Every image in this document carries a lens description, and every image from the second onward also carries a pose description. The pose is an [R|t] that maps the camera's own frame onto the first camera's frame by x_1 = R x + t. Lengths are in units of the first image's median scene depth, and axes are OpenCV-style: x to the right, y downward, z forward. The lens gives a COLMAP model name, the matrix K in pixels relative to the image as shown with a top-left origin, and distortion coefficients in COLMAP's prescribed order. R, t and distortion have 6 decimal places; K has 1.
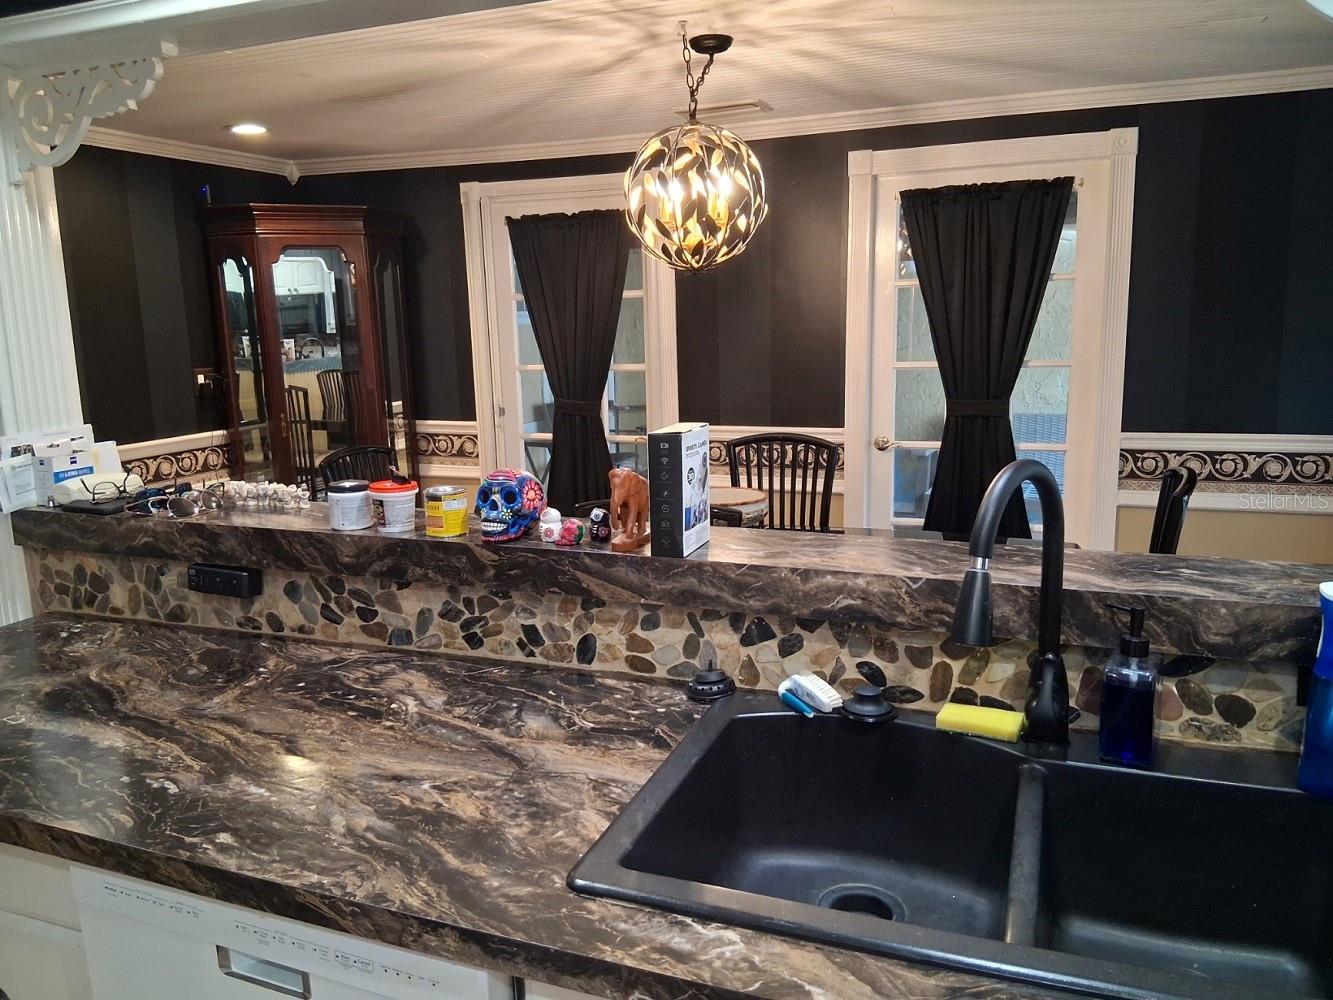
lens RADIAL K [[1004.8, 0, 666.5], [0, 1004.8, 500.0], [0, 0, 1]] dist [0.119373, -0.192059]
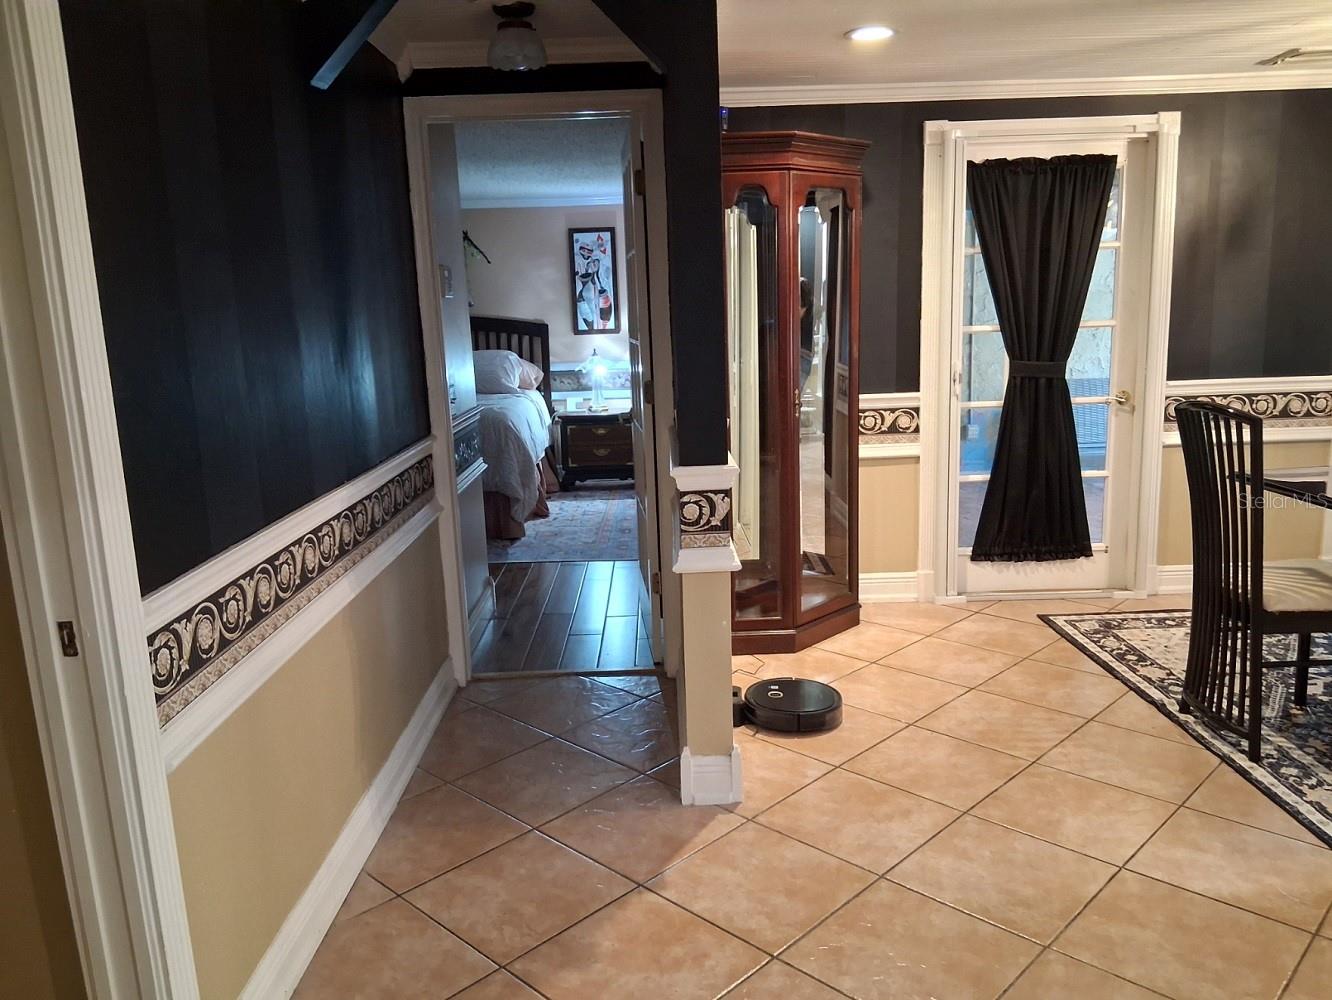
lens RADIAL K [[1001.2, 0, 666.0], [0, 1001.2, 500.0], [0, 0, 1]] dist [0.000942, -0.001591]
pose [[0.920714, -0.091792, 0.379289, -0.722438], [0.084595, 0.995778, 0.035636, -0.033105], [-0.380959, -0.000724, 0.924592, 0.268788]]
